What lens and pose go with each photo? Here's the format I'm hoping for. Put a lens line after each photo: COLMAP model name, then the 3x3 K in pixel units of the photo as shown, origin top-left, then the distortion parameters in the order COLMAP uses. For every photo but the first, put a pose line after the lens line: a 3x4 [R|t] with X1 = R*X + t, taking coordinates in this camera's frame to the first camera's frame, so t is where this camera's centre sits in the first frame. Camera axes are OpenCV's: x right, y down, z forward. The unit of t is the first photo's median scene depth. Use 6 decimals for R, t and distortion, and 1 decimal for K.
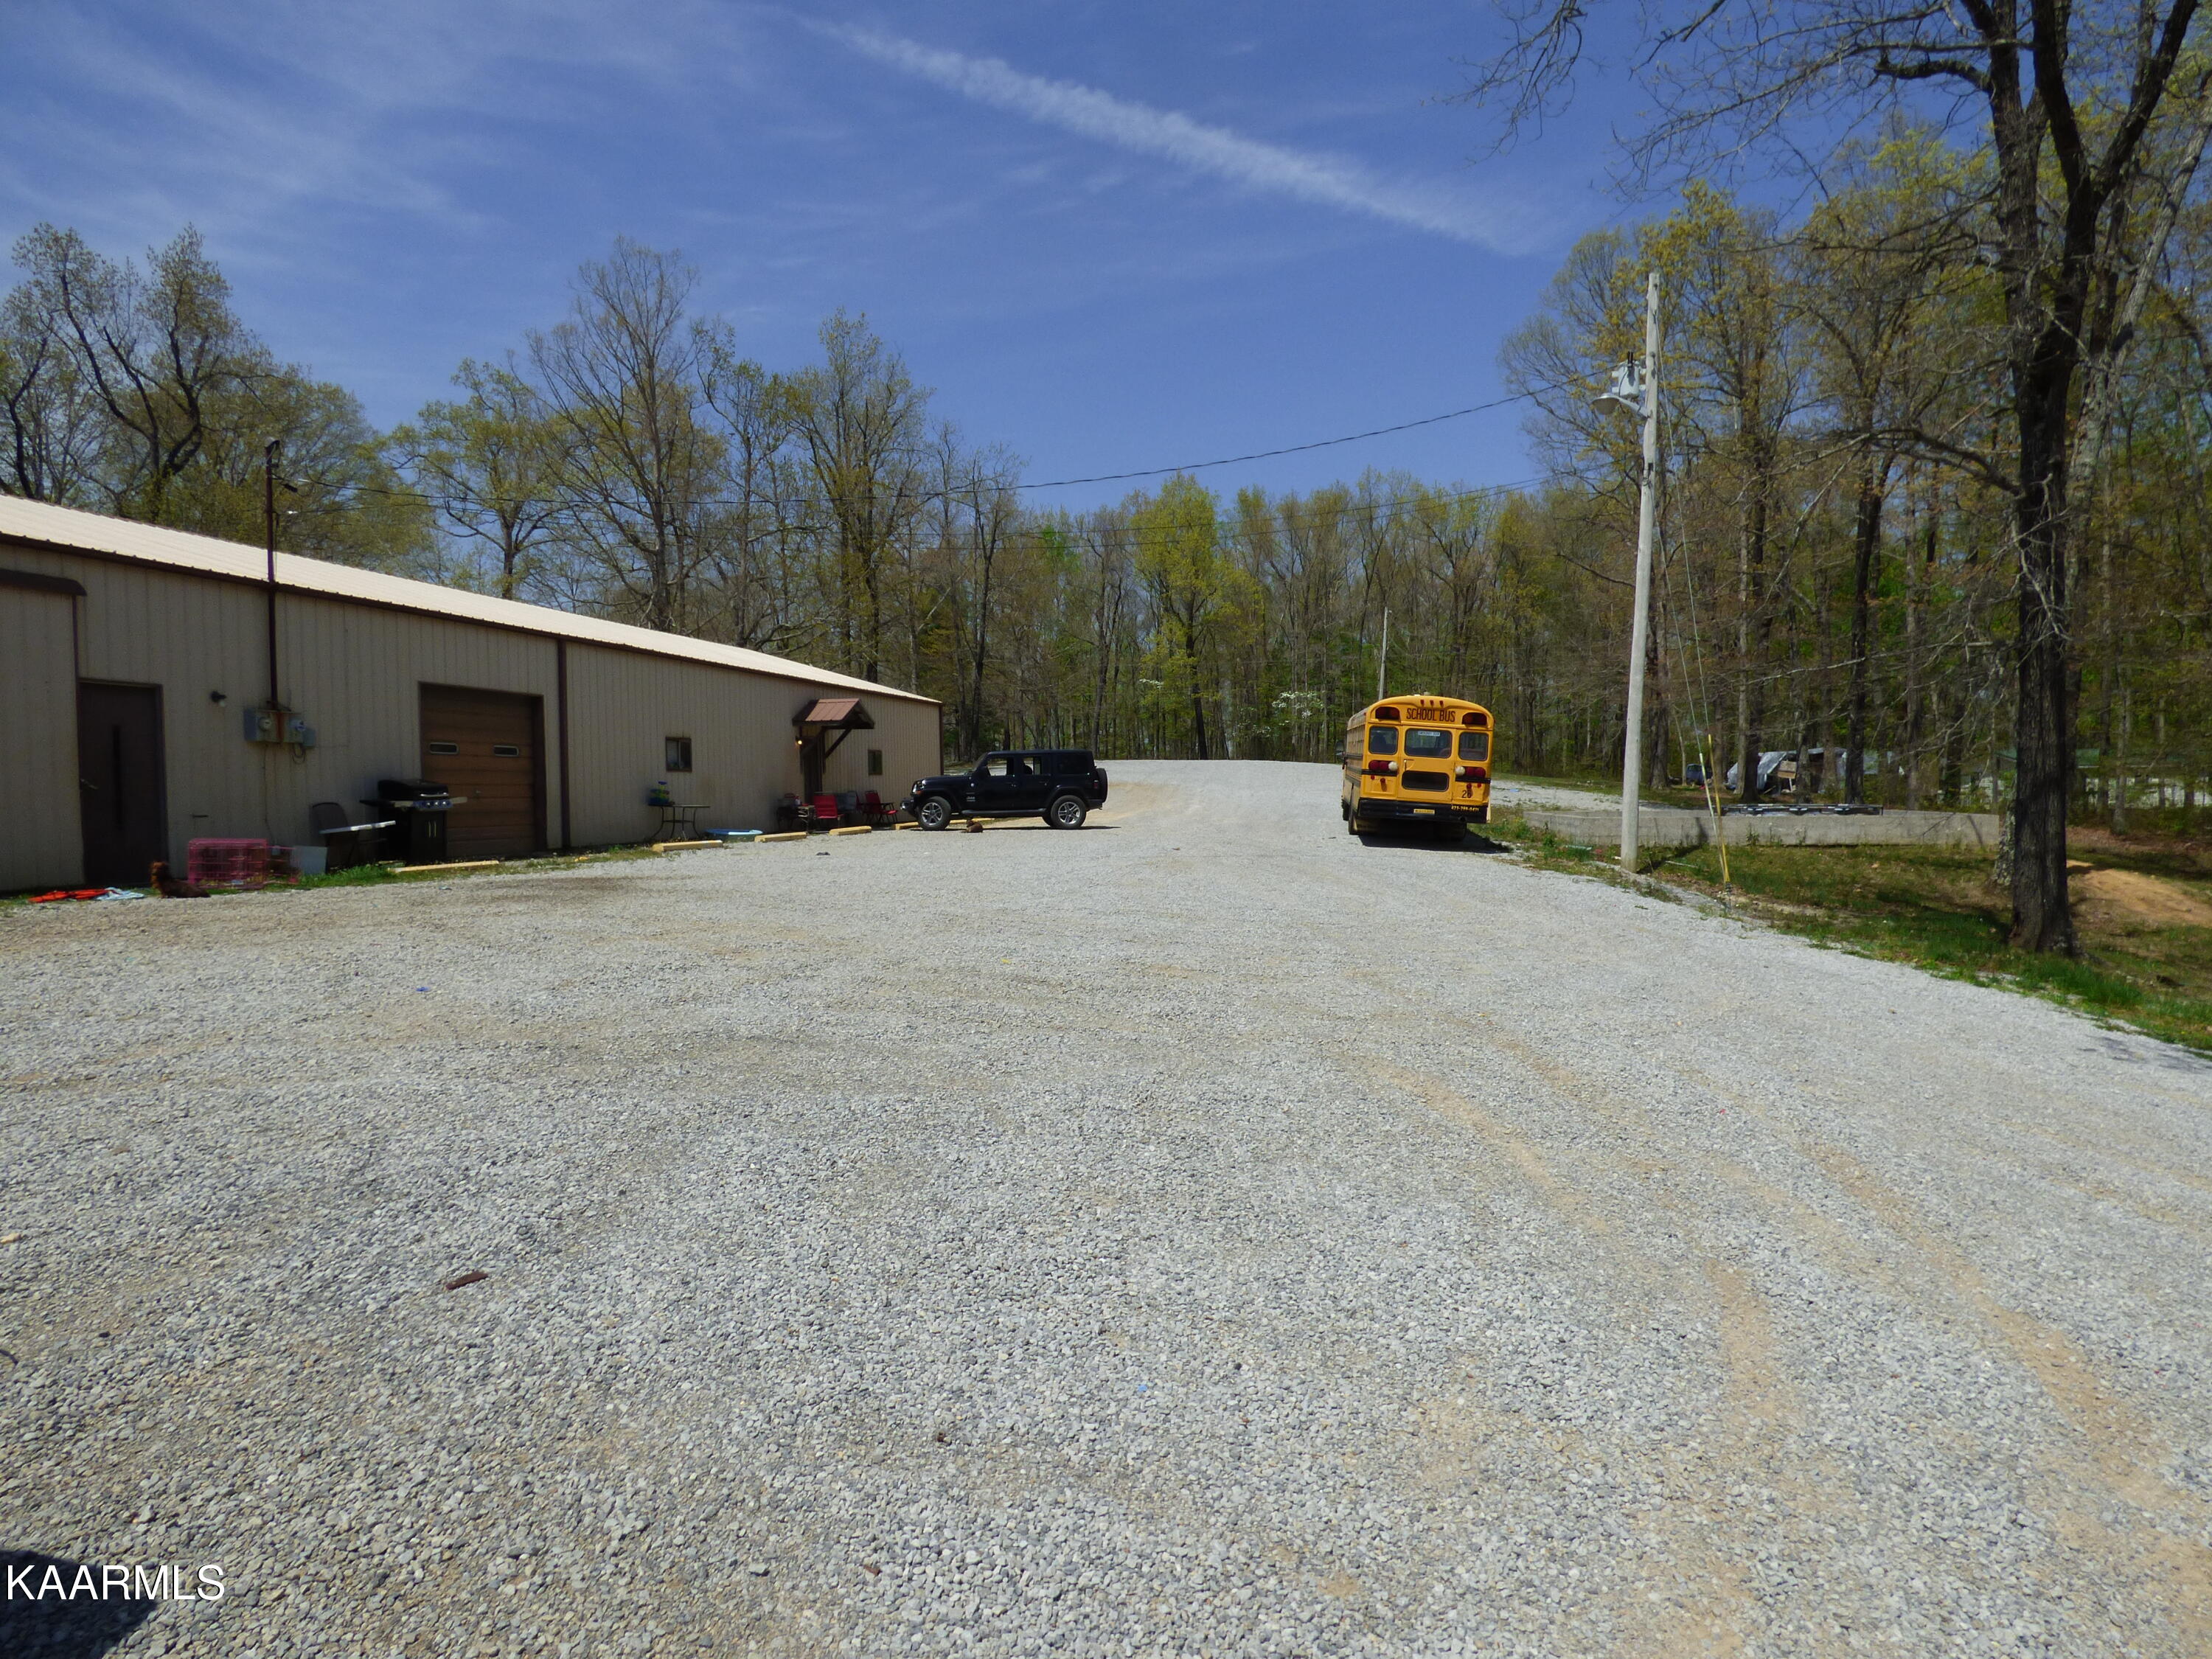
lens RADIAL K [[1366.3, 0, 1104.2], [0, 1366.3, 832.2], [0, 0, 1]] dist [-0.009388, -0.008182]
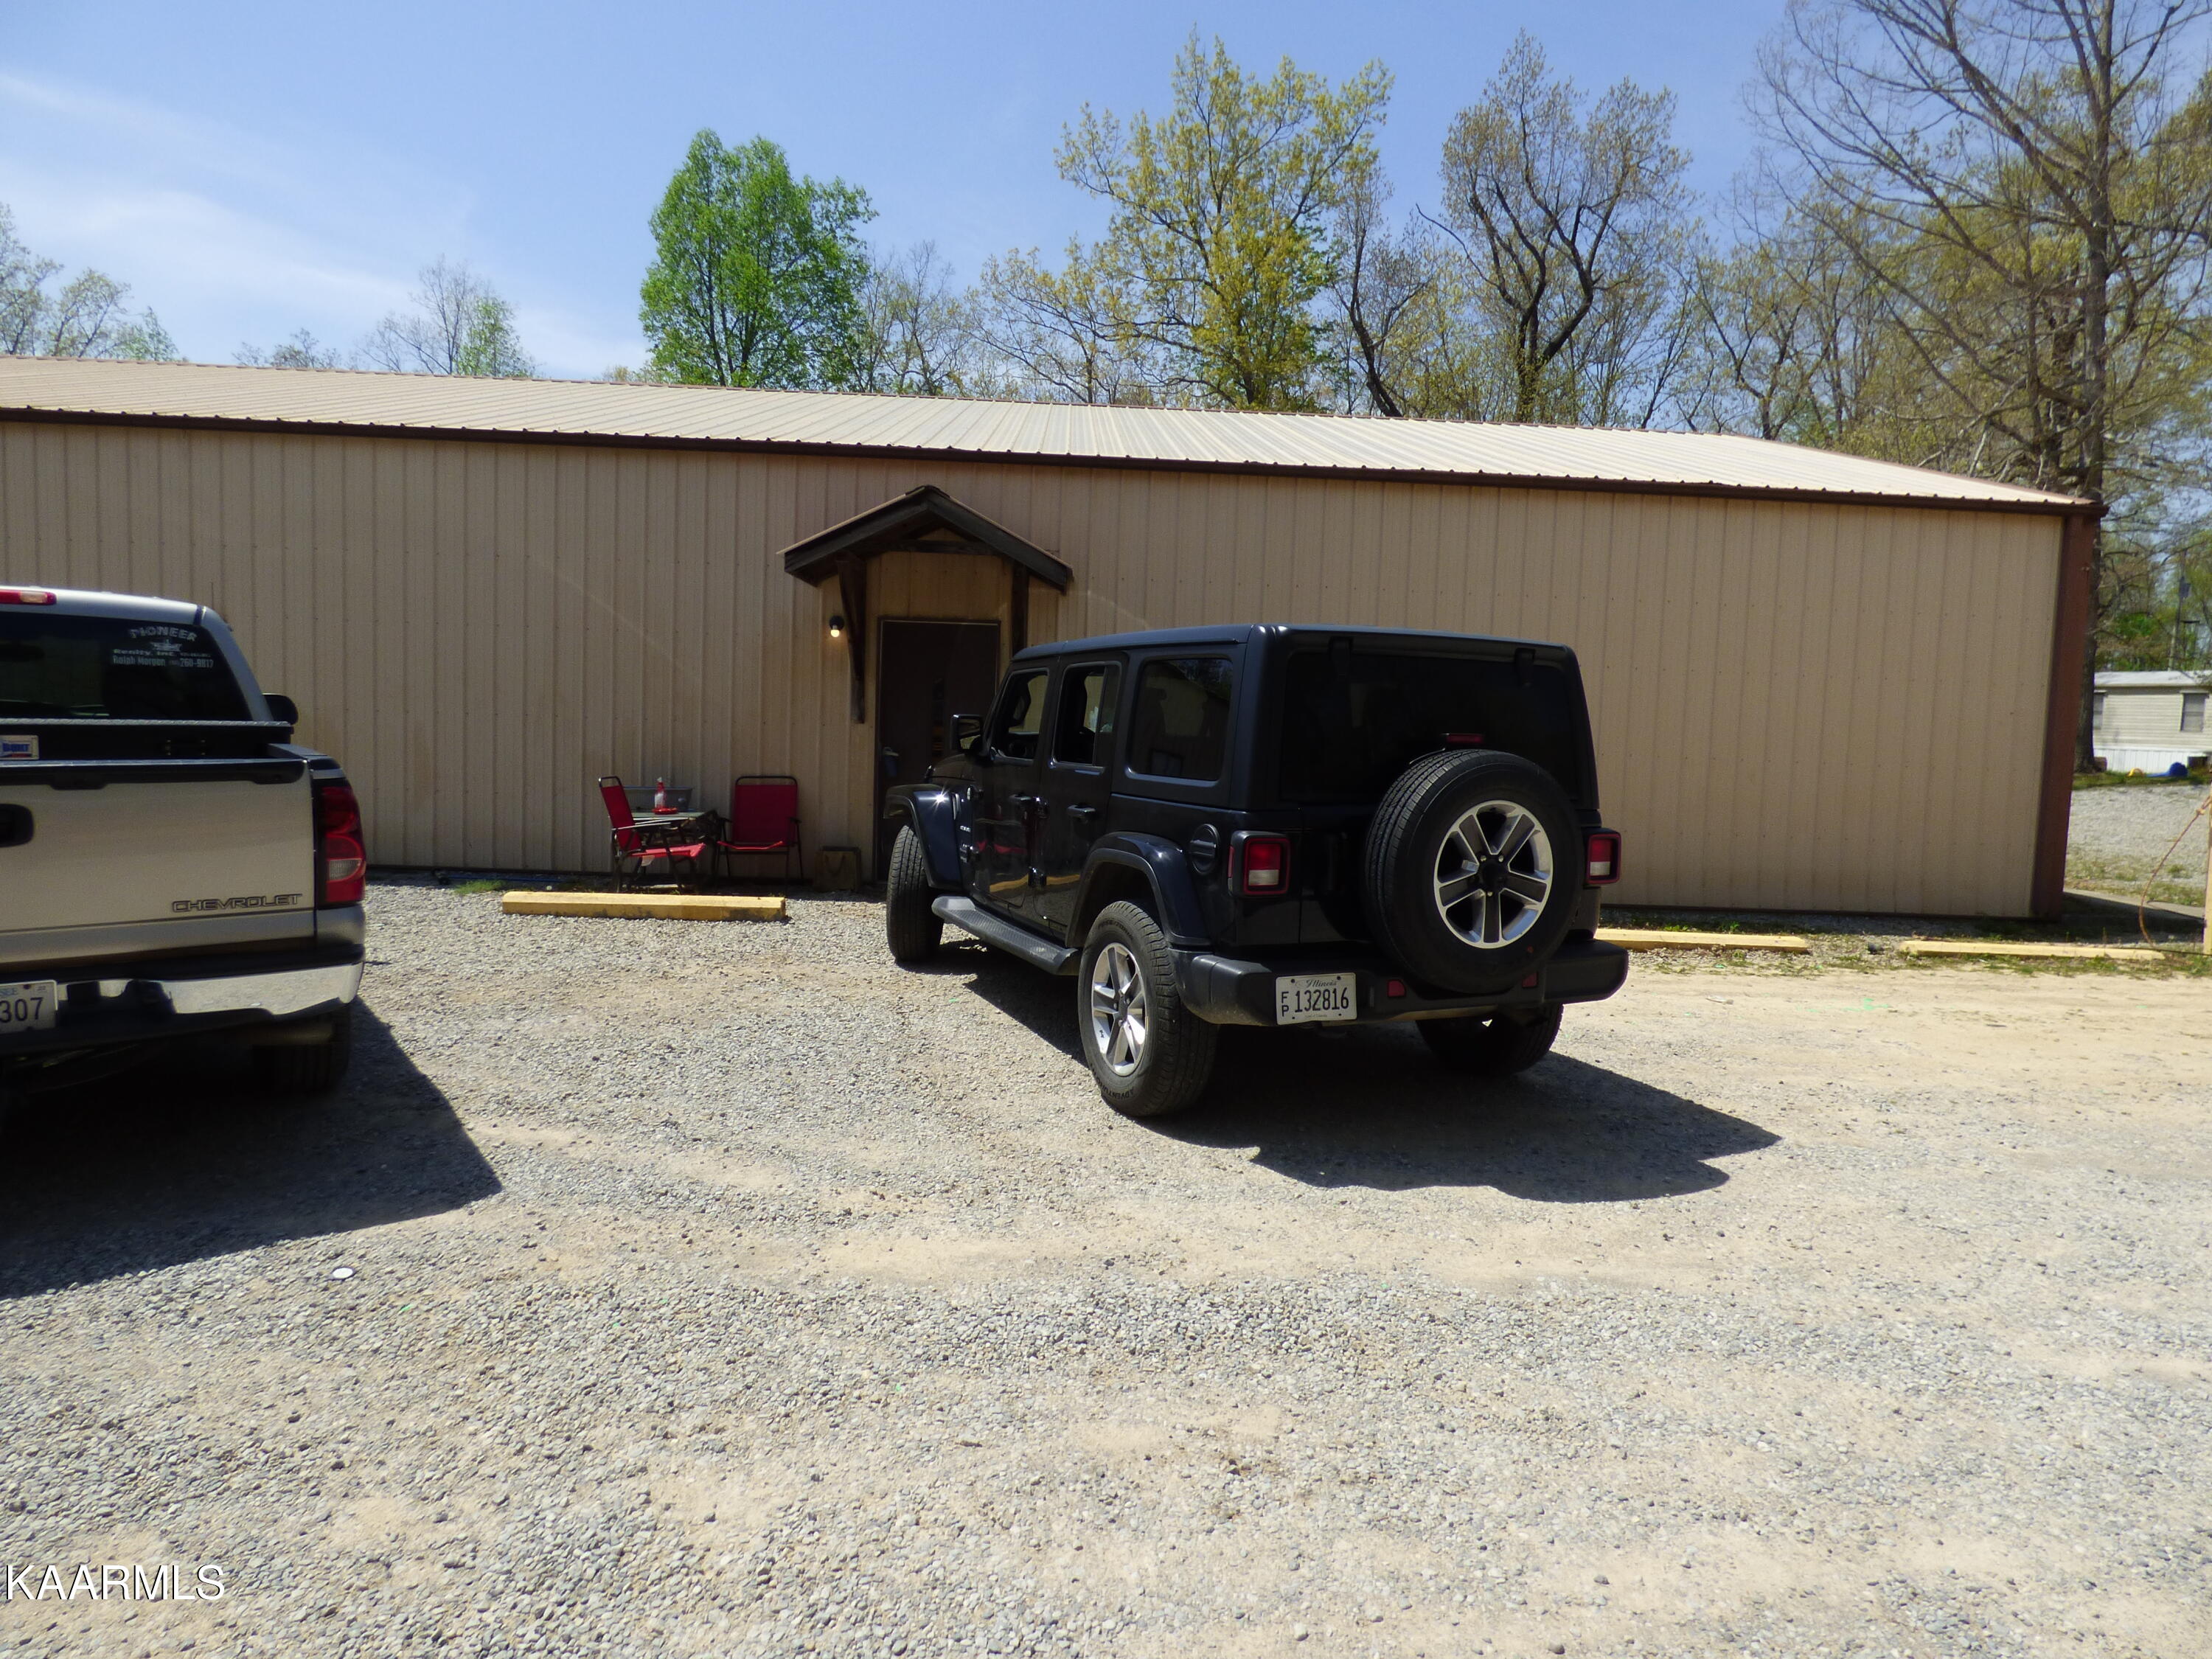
lens RADIAL K [[1366.3, 0, 949.0], [0, 1366.3, 829.0], [0, 0, 1]] dist [-0.009388, -0.008182]
pose [[0.218899, 0.097734, -0.970840, 0.032539], [-0.067526, 0.994103, 0.084851, -0.013312], [0.973408, 0.046983, 0.224208, 0.246944]]
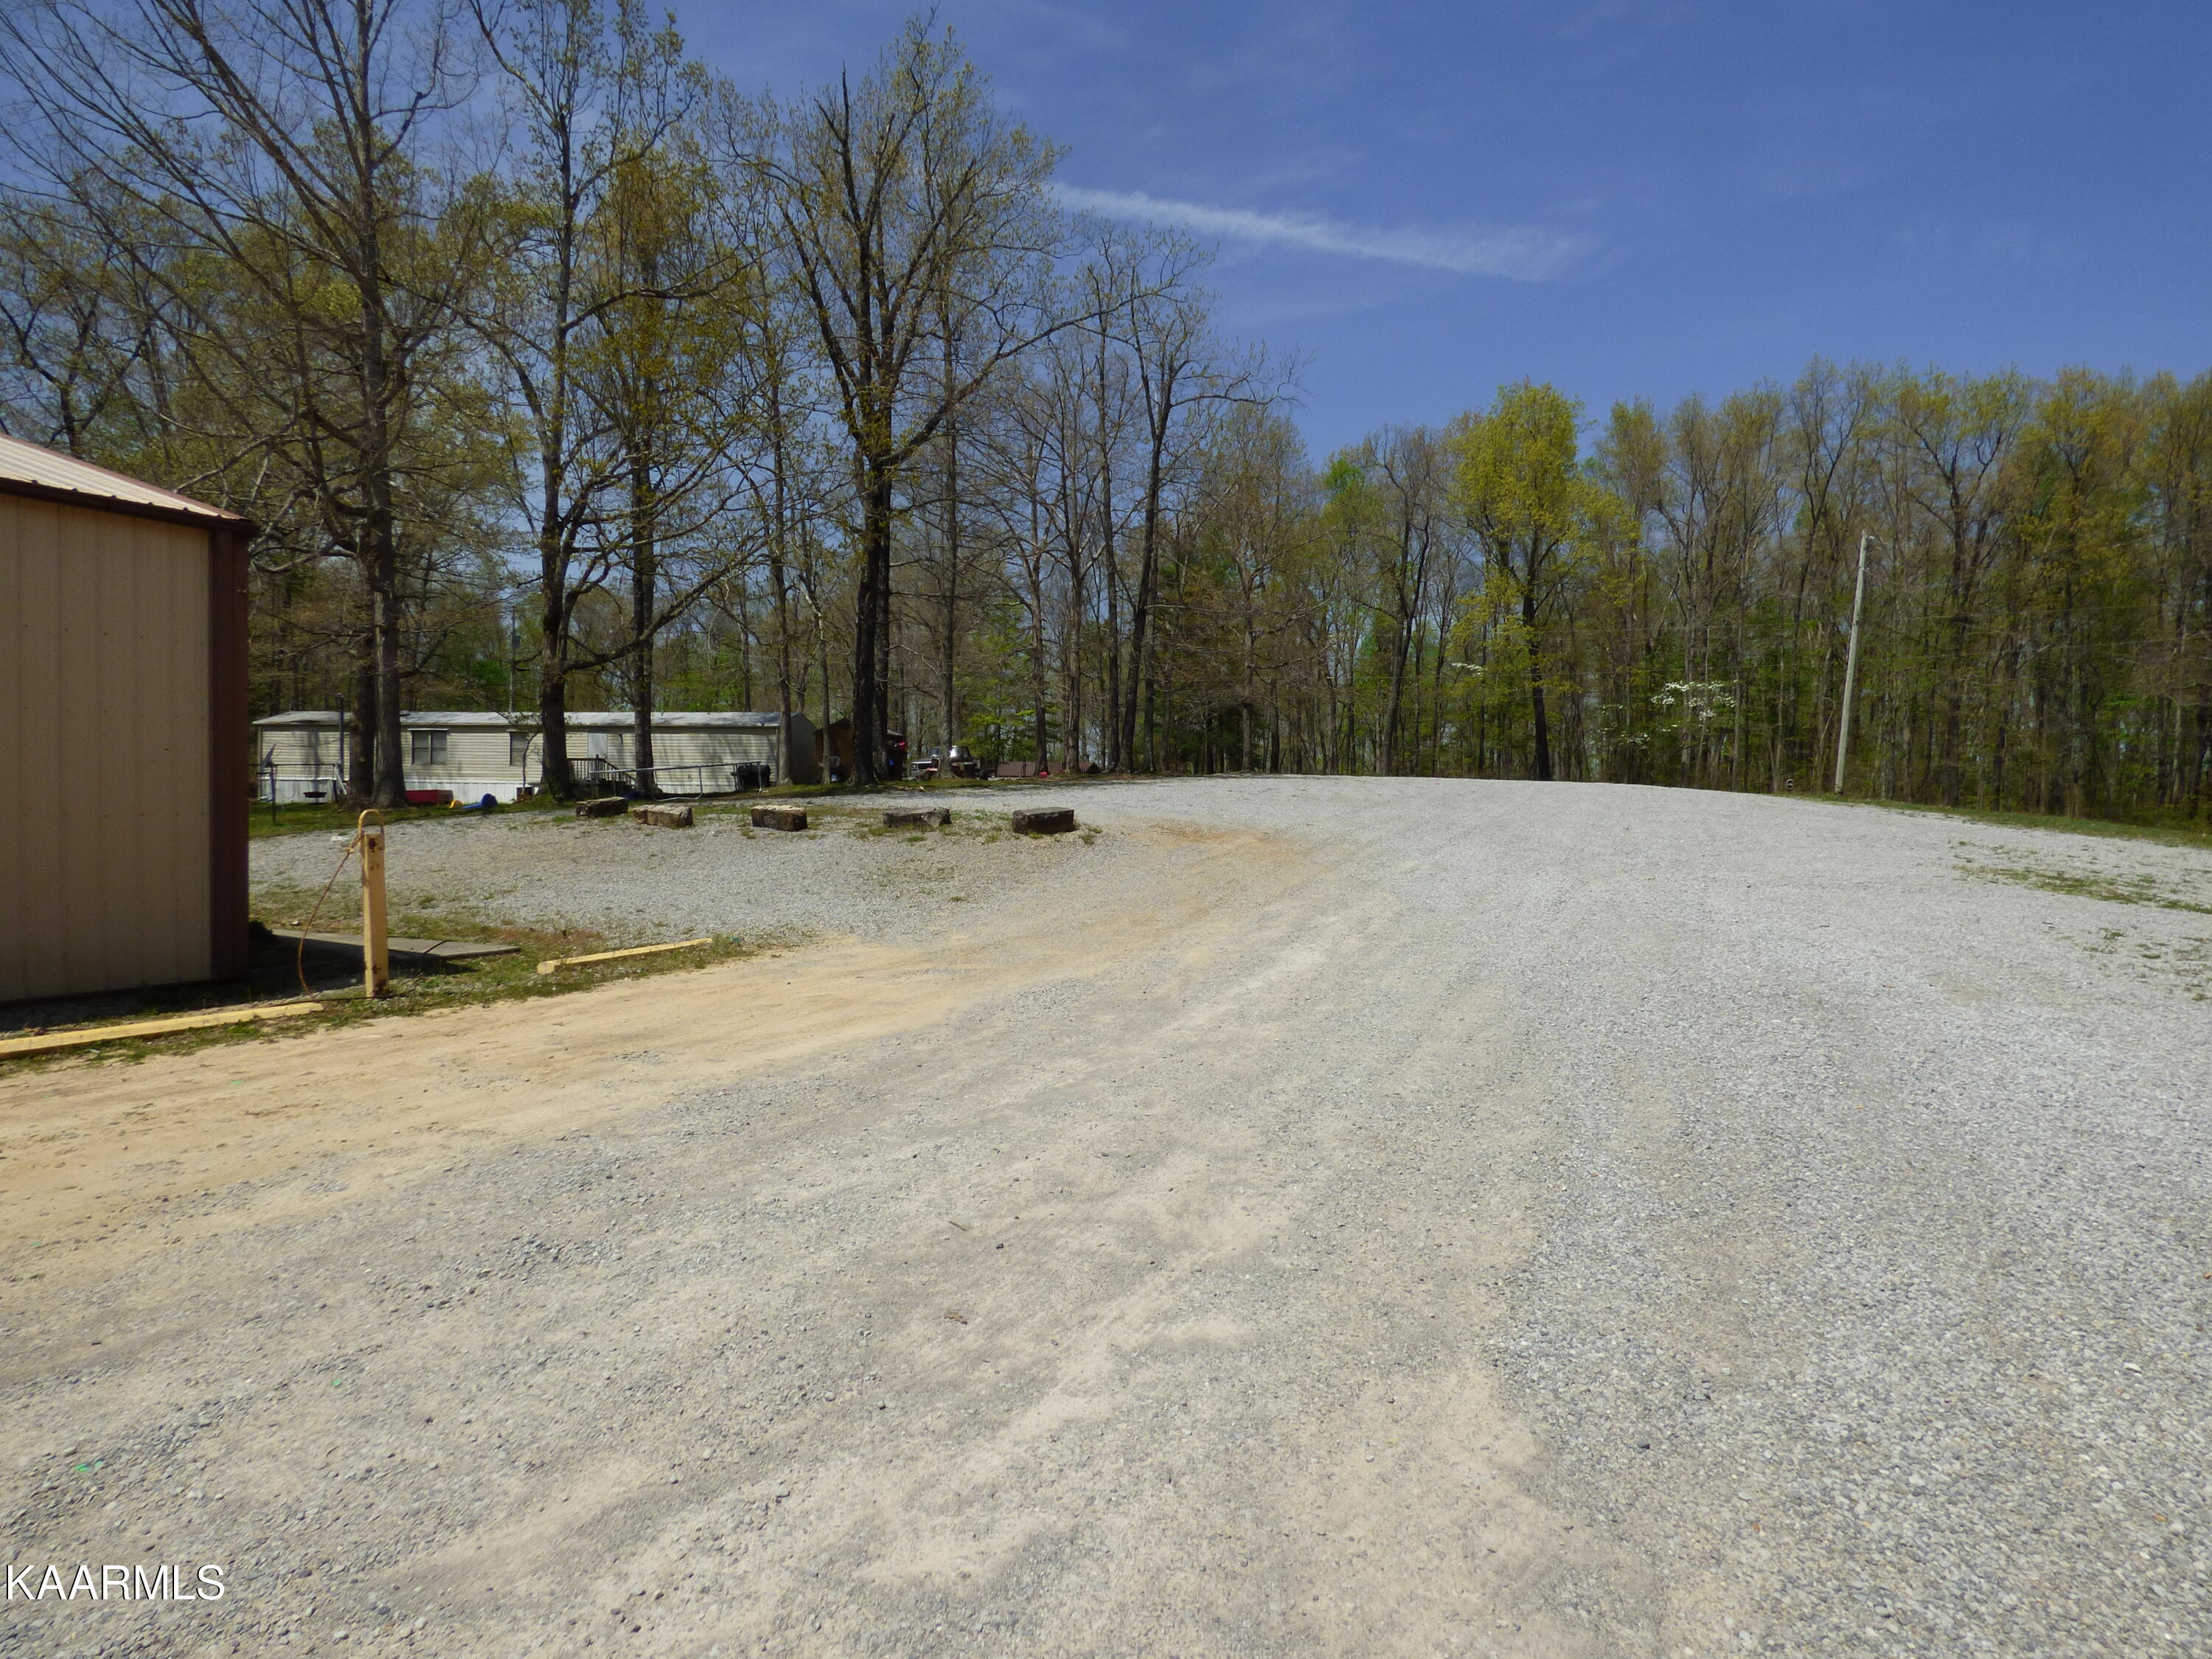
lens RADIAL K [[1366.3, 0, 1105.3], [0, 1366.3, 836.0], [0, 0, 1]] dist [-0.009388, -0.008182]
pose [[0.967125, 0.038360, -0.251392, 0.032461], [-0.039818, 0.999207, -0.000714, -0.015196], [0.251166, 0.010701, 0.967885, 0.273392]]
